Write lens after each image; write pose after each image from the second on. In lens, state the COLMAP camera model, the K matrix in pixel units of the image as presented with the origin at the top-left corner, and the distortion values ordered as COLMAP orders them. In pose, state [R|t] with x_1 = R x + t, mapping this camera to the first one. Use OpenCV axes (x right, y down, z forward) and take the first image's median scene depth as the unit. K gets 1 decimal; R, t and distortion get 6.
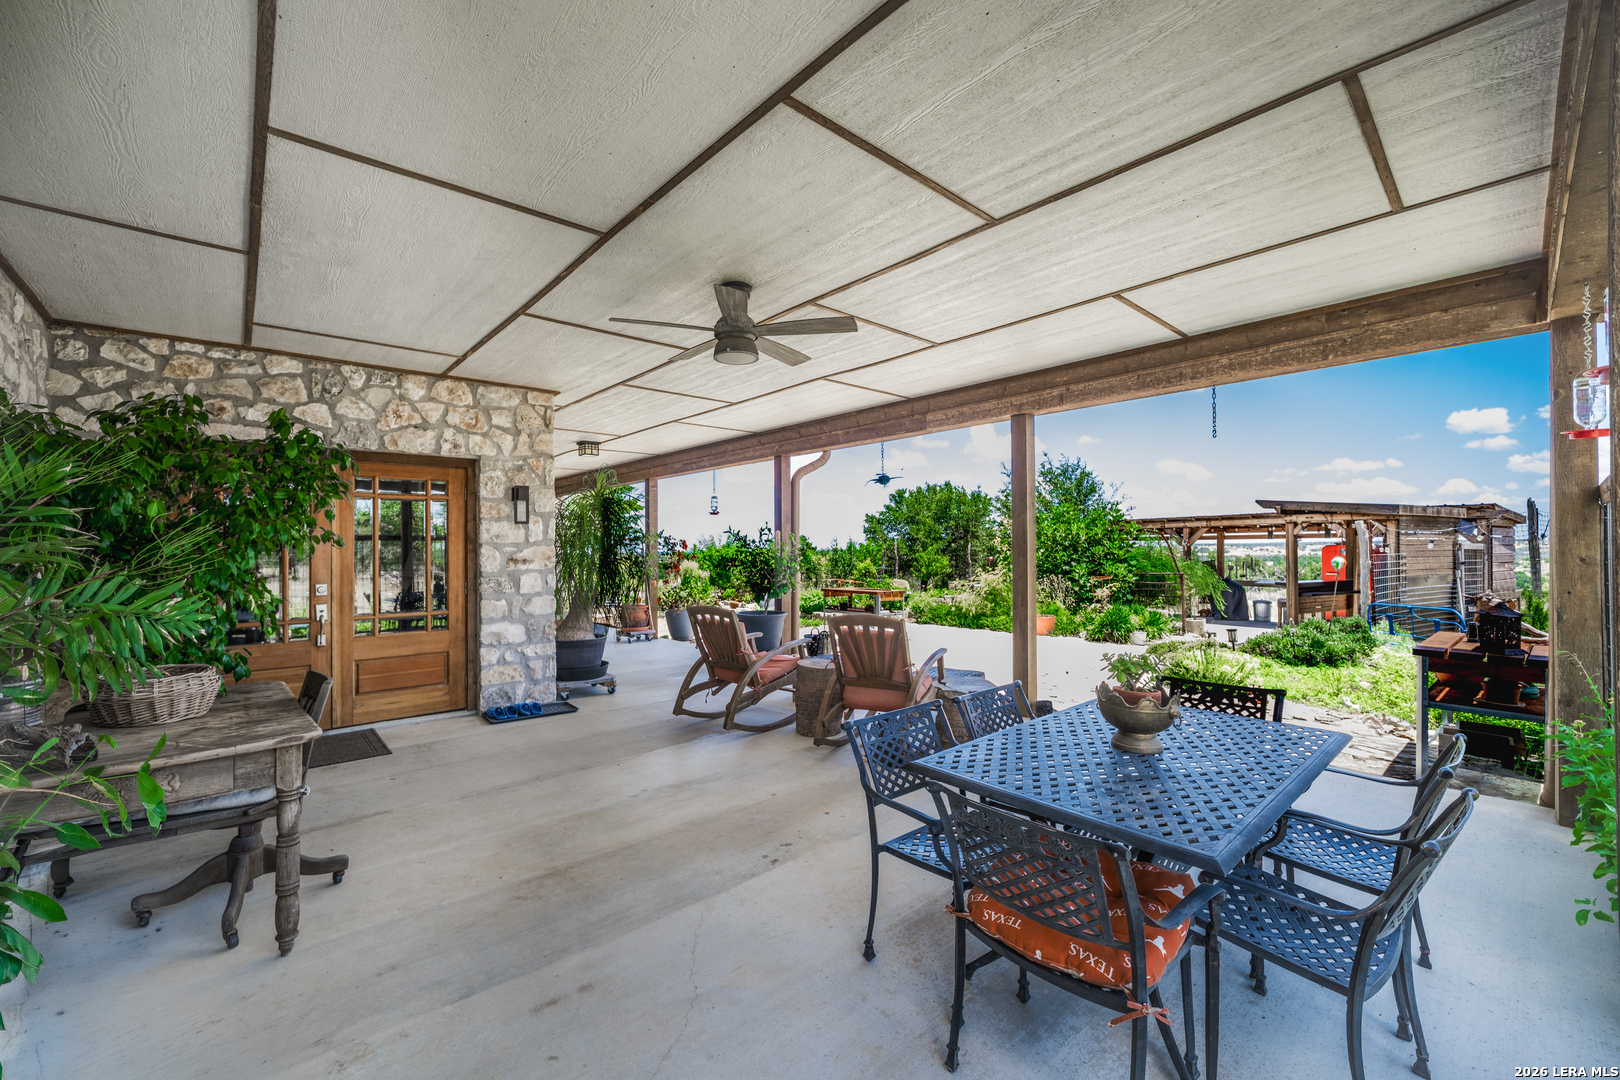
lens RADIAL K [[653.8, 0, 808.4], [0, 653.8, 543.9], [0, 0, 1]] dist [-0.002712, -0.000321]
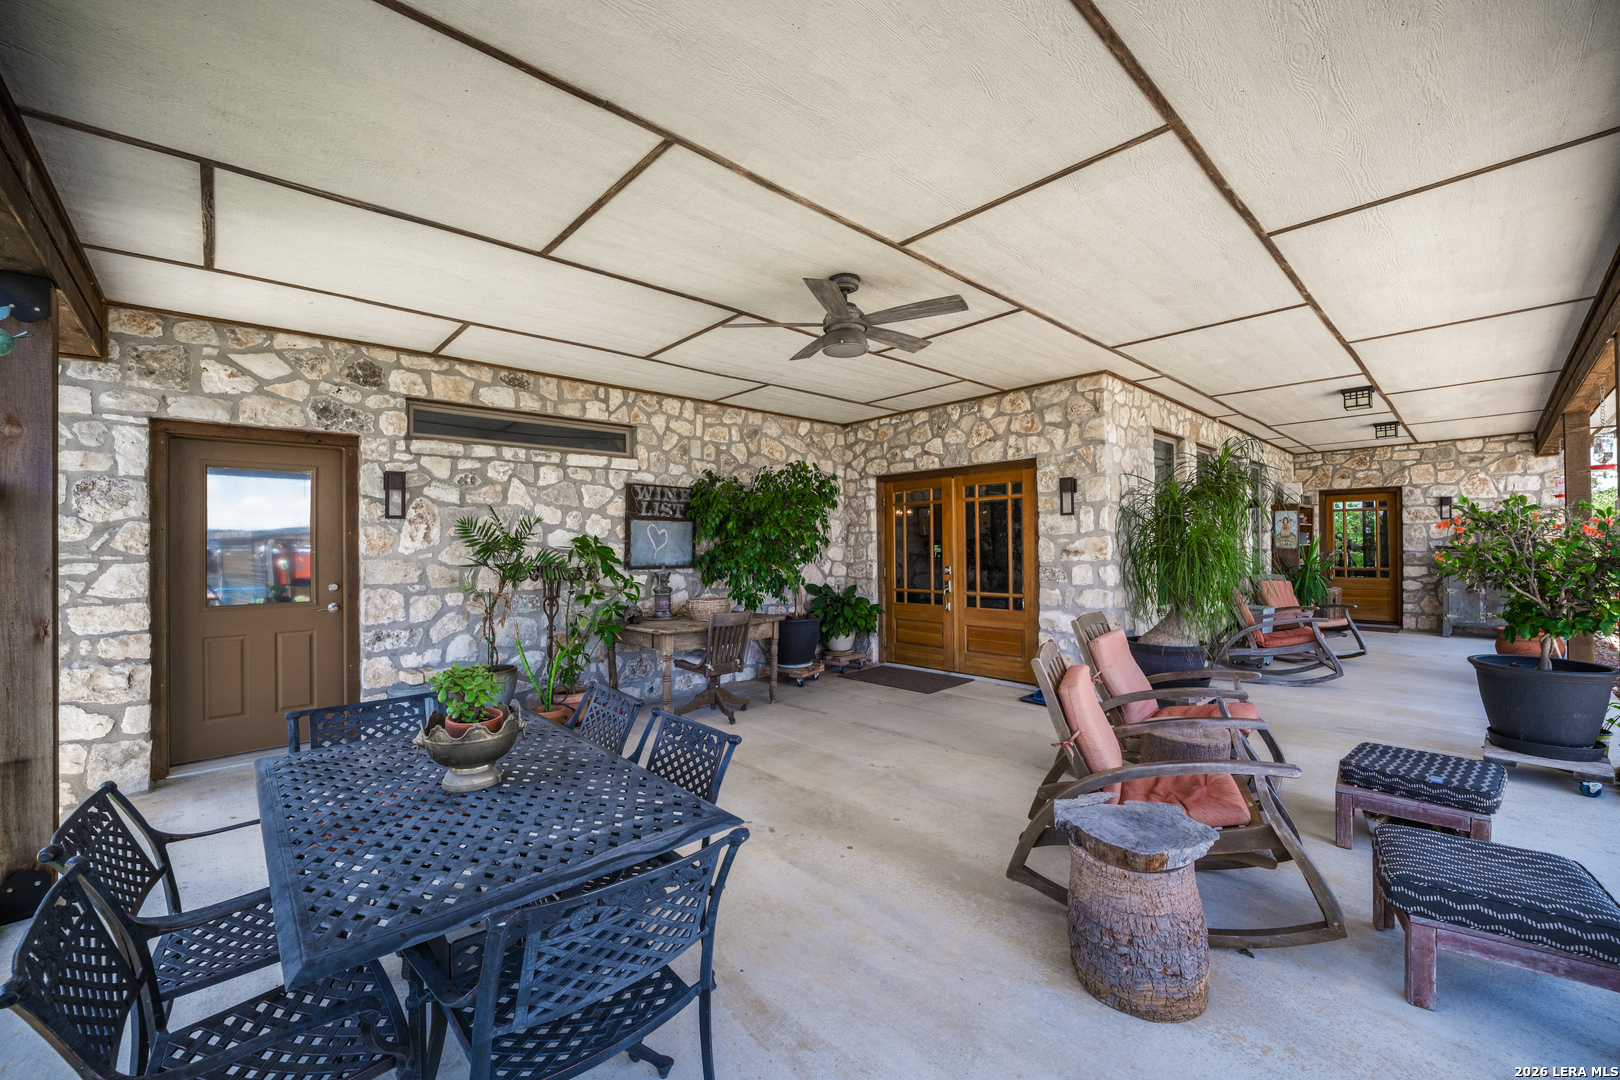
lens RADIAL K [[653.8, 0, 805.5], [0, 653.8, 540.0], [0, 0, 1]] dist [-0.002712, -0.000321]
pose [[0.031136, -0.002625, -0.999512, 0.561181], [0.015209, 0.999882, -0.002152, 0.003550], [0.999399, -0.015134, 0.031172, 0.573886]]
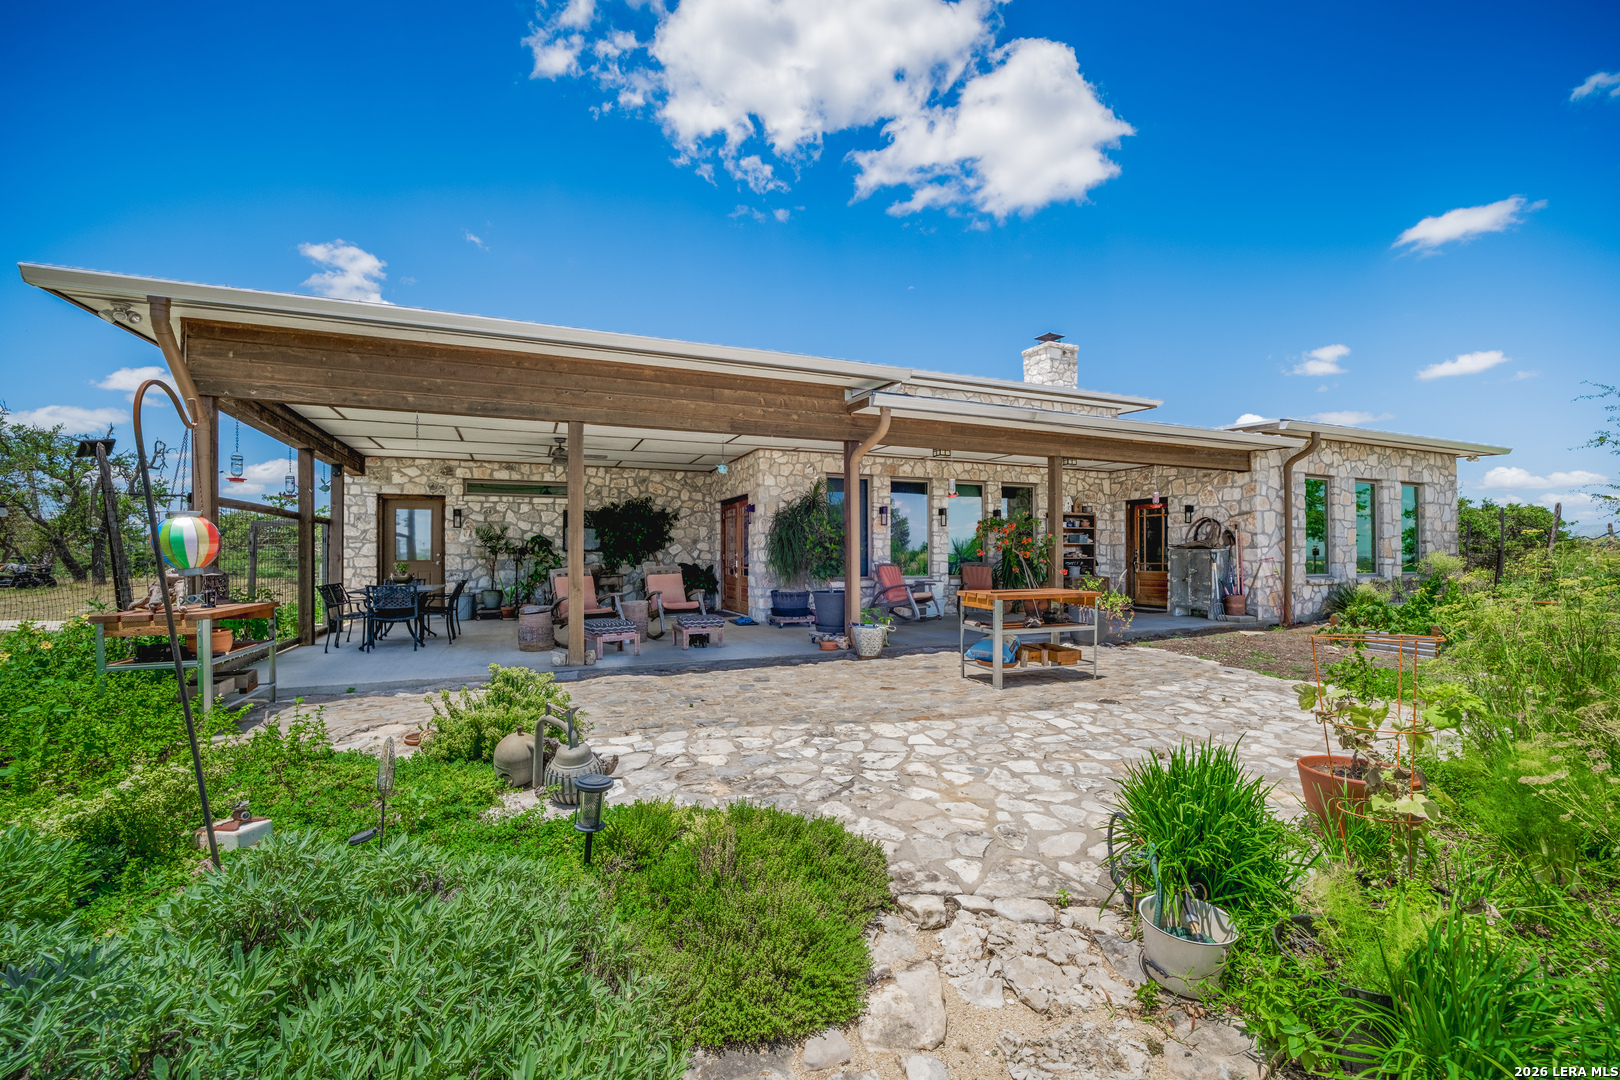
lens RADIAL K [[653.8, 0, 813.1], [0, 653.8, 549.0], [0, 0, 1]] dist [-0.002712, -0.000321]
pose [[-0.341879, 0.000096, -0.939744, 1.268742], [0.007485, 0.999969, -0.002620, 0.047479], [0.939714, -0.007930, -0.341869, 1.829881]]
